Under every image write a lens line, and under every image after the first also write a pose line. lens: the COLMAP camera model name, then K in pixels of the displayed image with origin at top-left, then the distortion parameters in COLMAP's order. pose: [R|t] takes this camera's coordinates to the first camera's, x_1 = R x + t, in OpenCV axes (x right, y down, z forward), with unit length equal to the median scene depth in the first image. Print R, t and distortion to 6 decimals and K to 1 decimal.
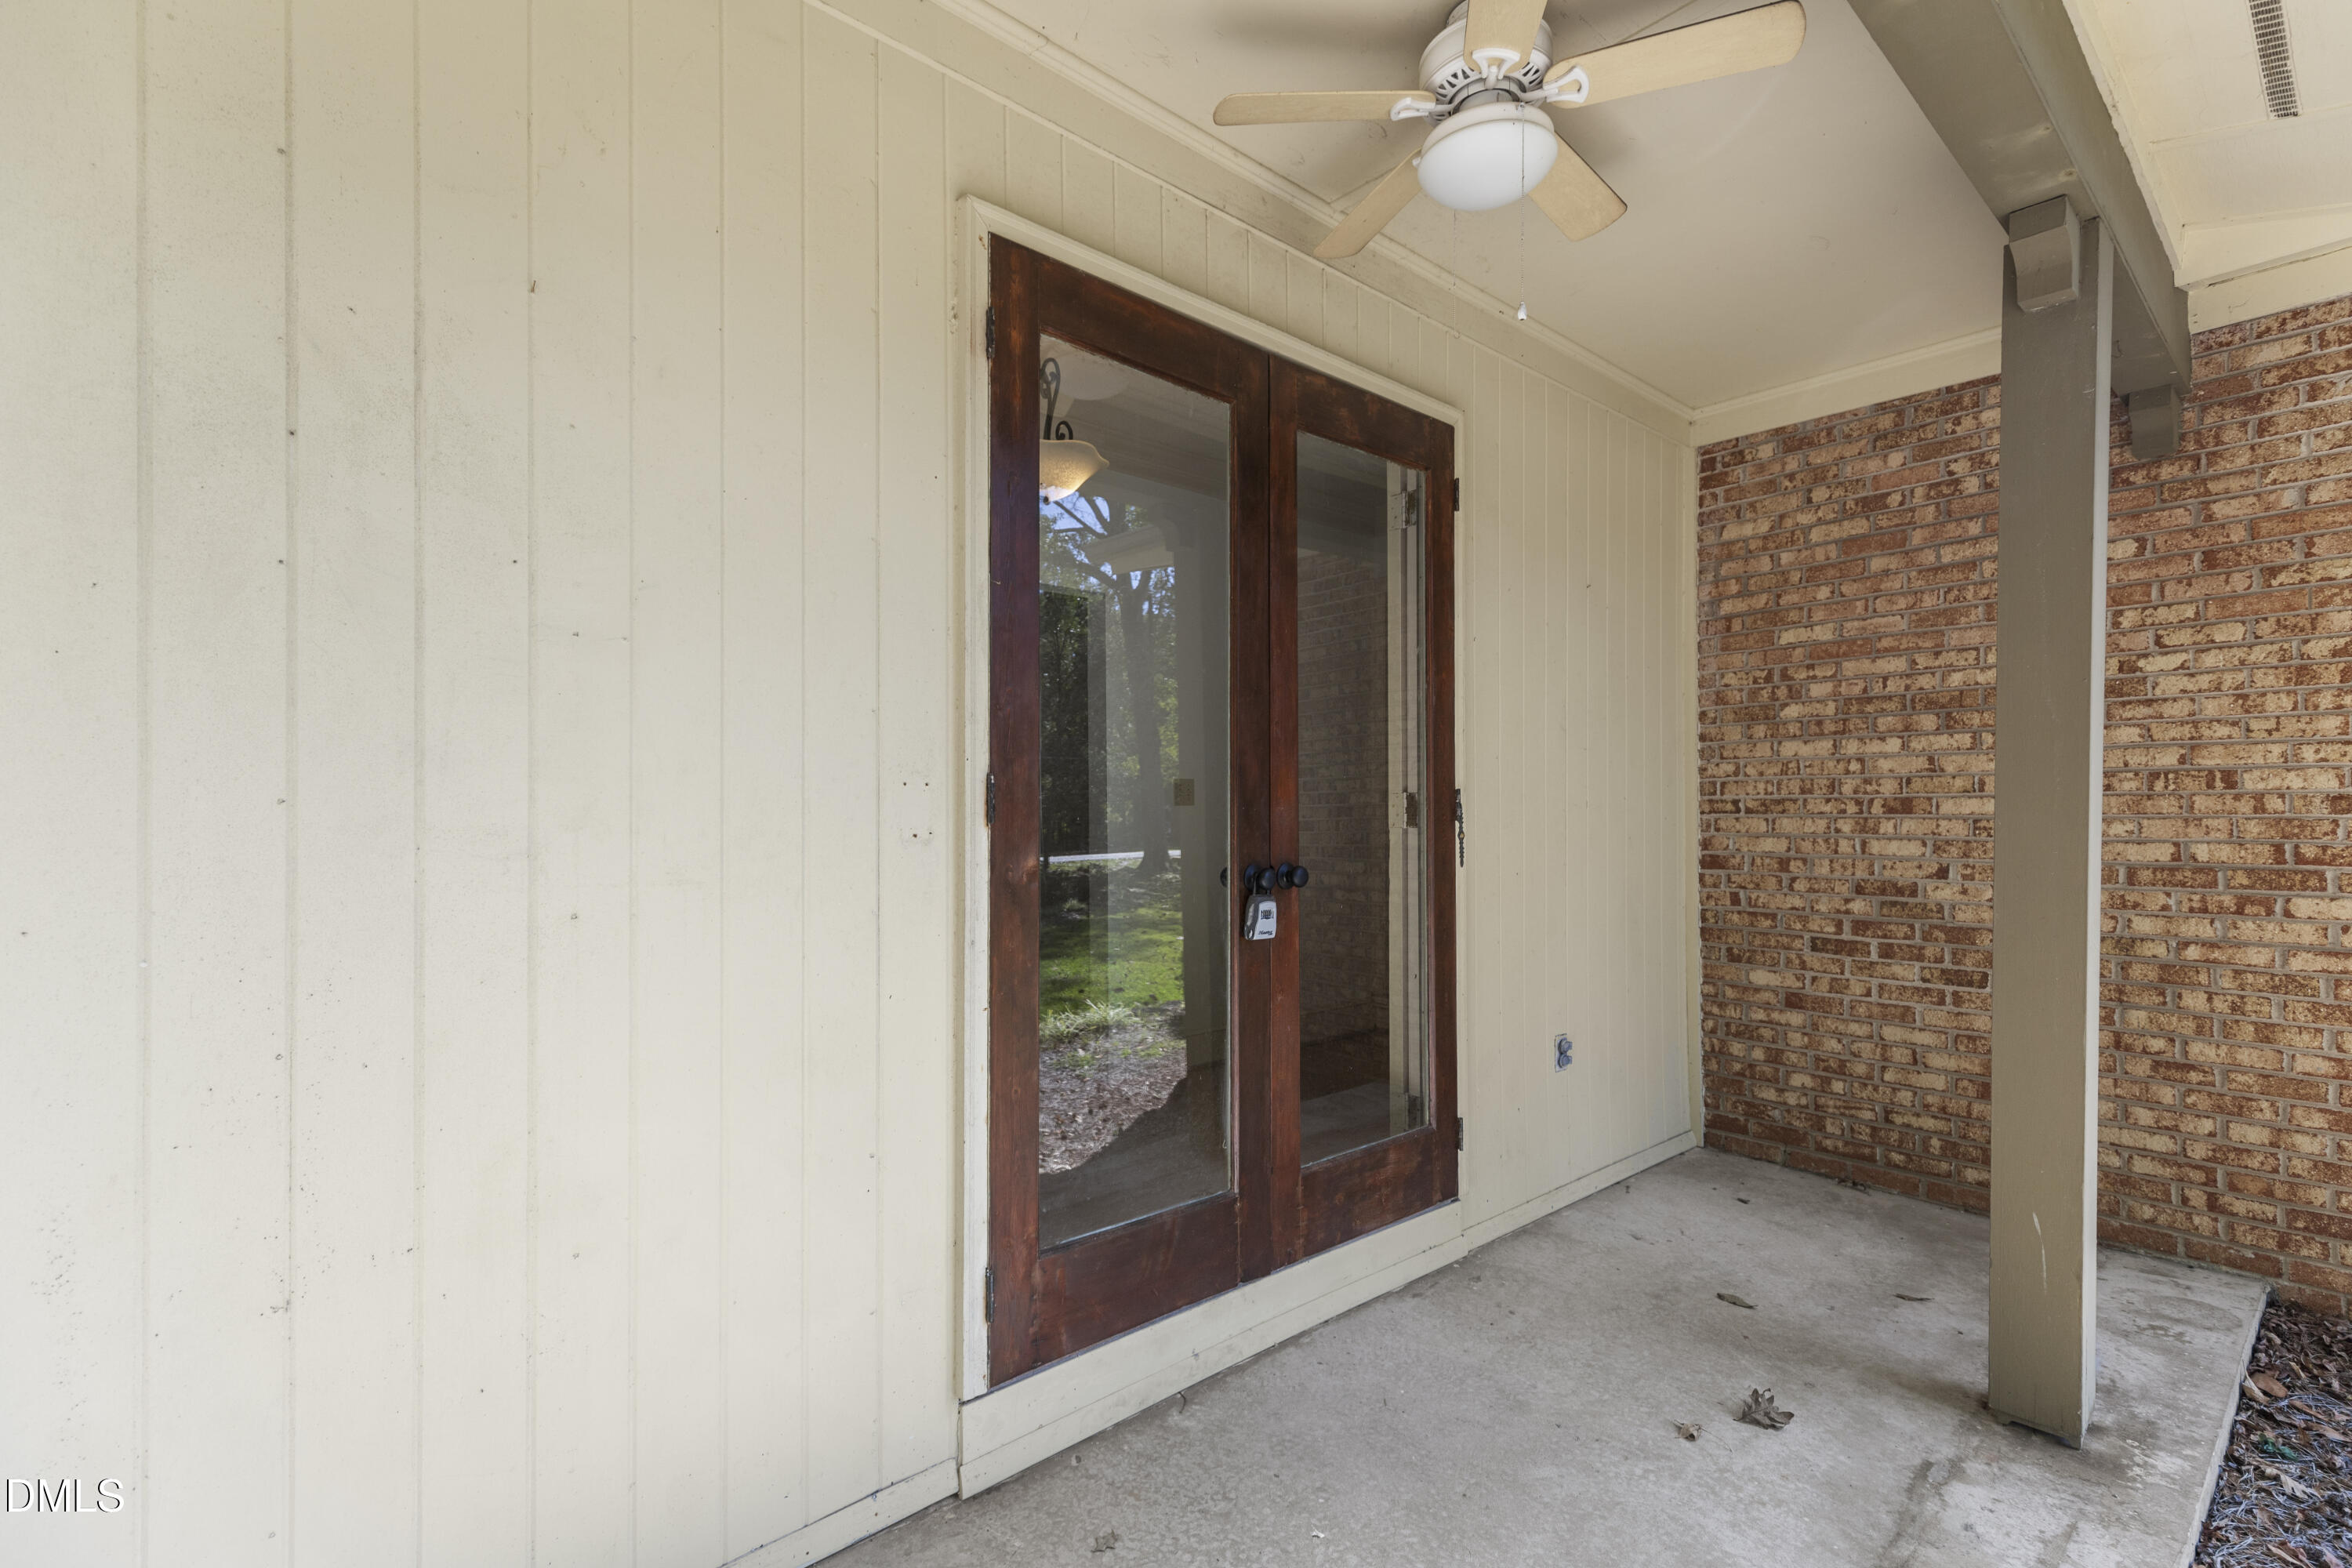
lens RADIAL K [[1098.6, 0, 1175.8], [0, 1098.6, 792.2], [0, 0, 1]] dist [0.011808, -0.001895]
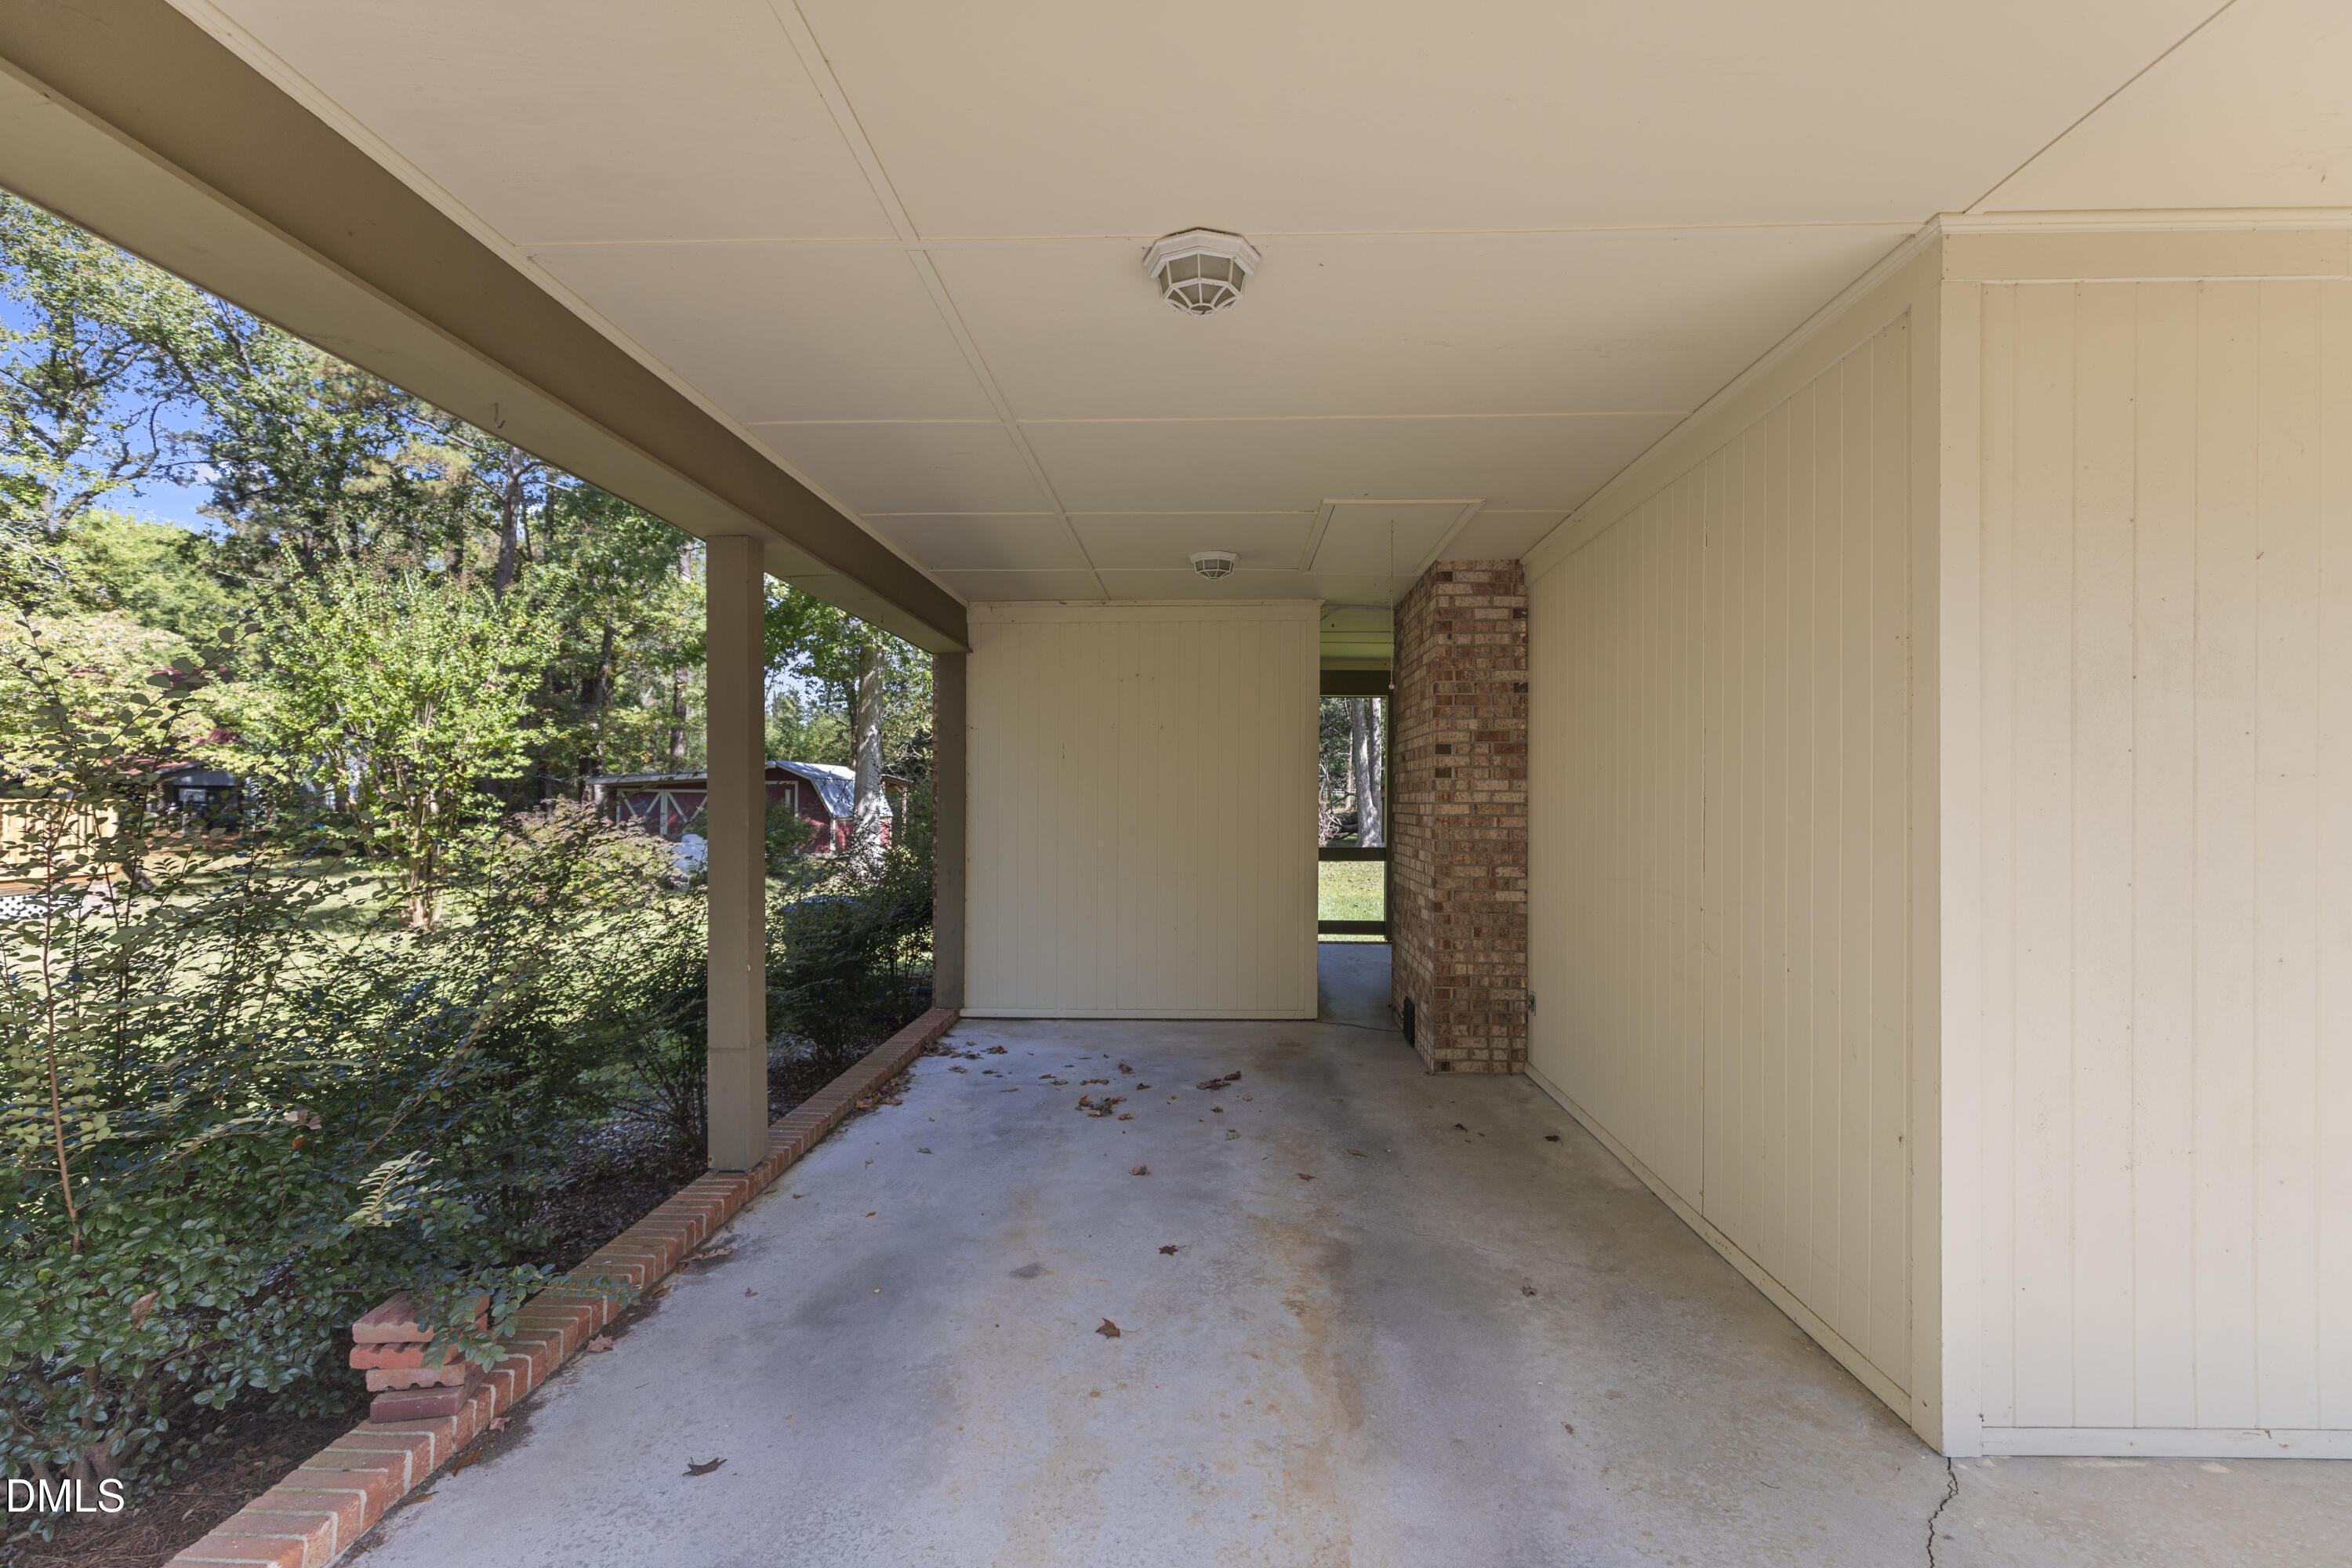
lens RADIAL K [[1098.6, 0, 1179.4], [0, 1098.6, 791.0], [0, 0, 1]] dist [0.011808, -0.001895]
pose [[0.722165, 0.001045, -0.691720, -0.636262], [0.005920, 0.999953, 0.007692, -0.155035], [0.691695, -0.009649, 0.722125, -1.261517]]
